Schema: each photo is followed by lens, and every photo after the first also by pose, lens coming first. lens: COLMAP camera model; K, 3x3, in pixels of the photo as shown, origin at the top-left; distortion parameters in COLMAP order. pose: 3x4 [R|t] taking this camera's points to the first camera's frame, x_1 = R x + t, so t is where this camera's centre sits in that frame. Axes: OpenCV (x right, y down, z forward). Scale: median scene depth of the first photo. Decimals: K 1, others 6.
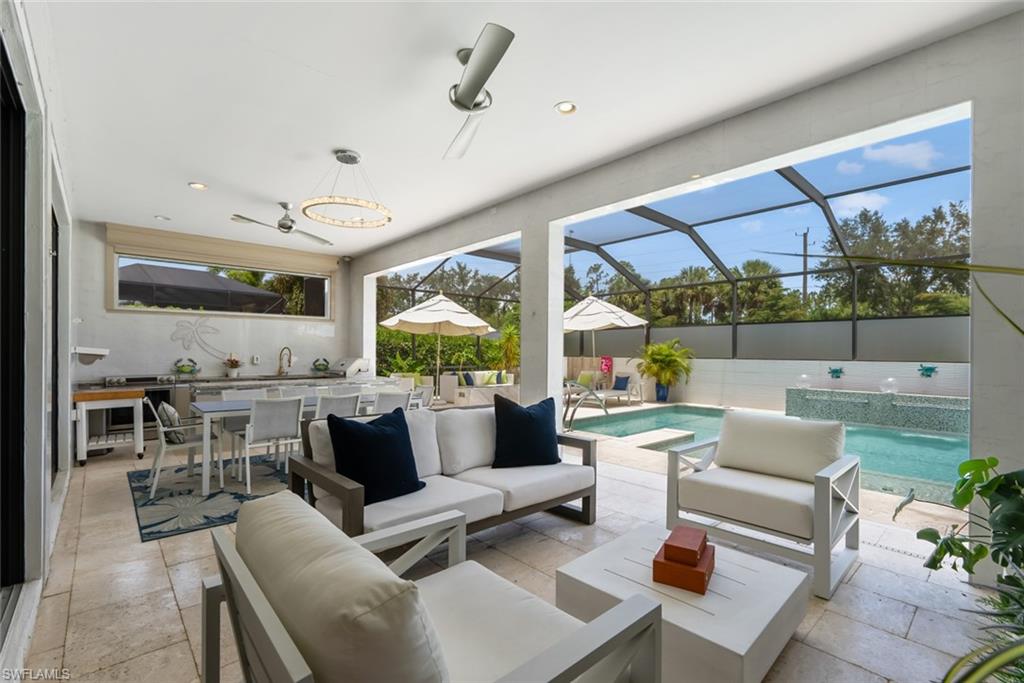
lens RADIAL K [[452.9, 0, 514.6], [0, 452.9, 349.5], [0, 0, 1]] dist [-0.003322, 0.000188]
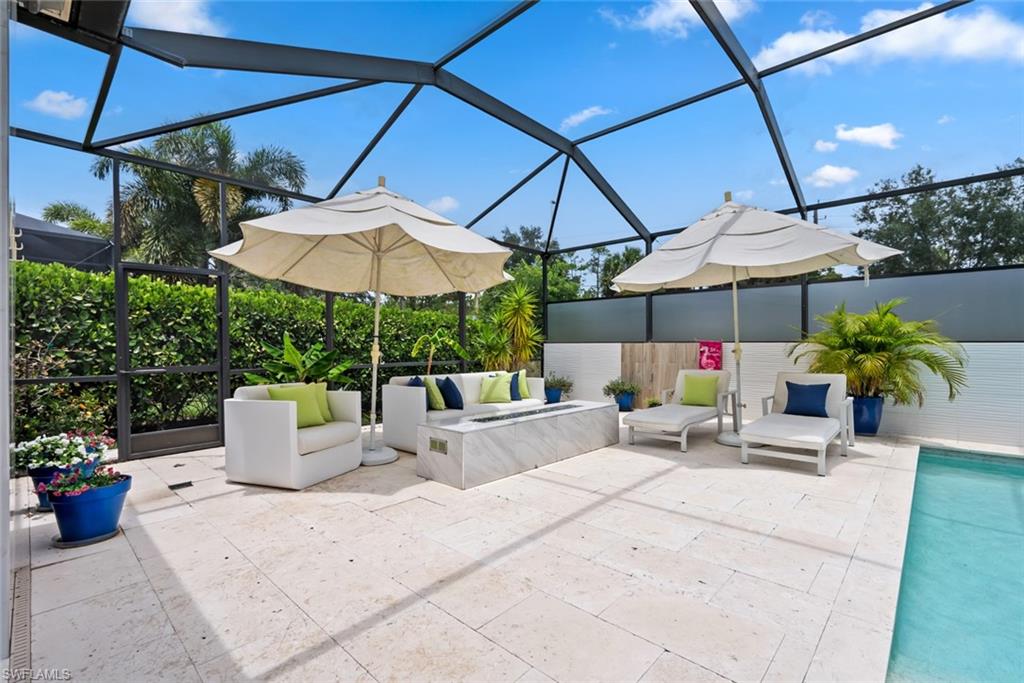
lens RADIAL K [[452.9, 0, 516.6], [0, 452.9, 342.2], [0, 0, 1]] dist [-0.003322, 0.000188]
pose [[0.996424, -0.007618, 0.084147, -0.076020], [0.007481, 0.999970, 0.001948, 0.016543], [-0.084159, -0.001312, 0.996451, 0.574708]]
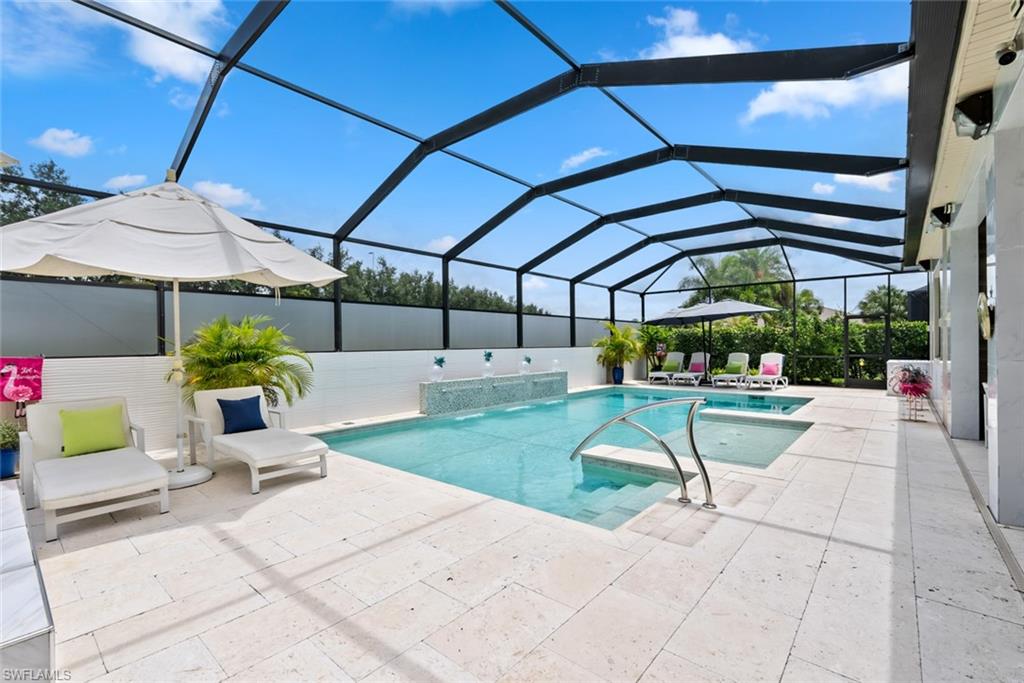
lens RADIAL K [[452.9, 0, 518.3], [0, 452.9, 337.0], [0, 0, 1]] dist [-0.003322, 0.000188]
pose [[-0.121833, 0.010462, 0.992495, -0.243885], [0.009655, 0.999910, -0.009355, 0.006519], [-0.992504, 0.008443, -0.121923, 0.828759]]
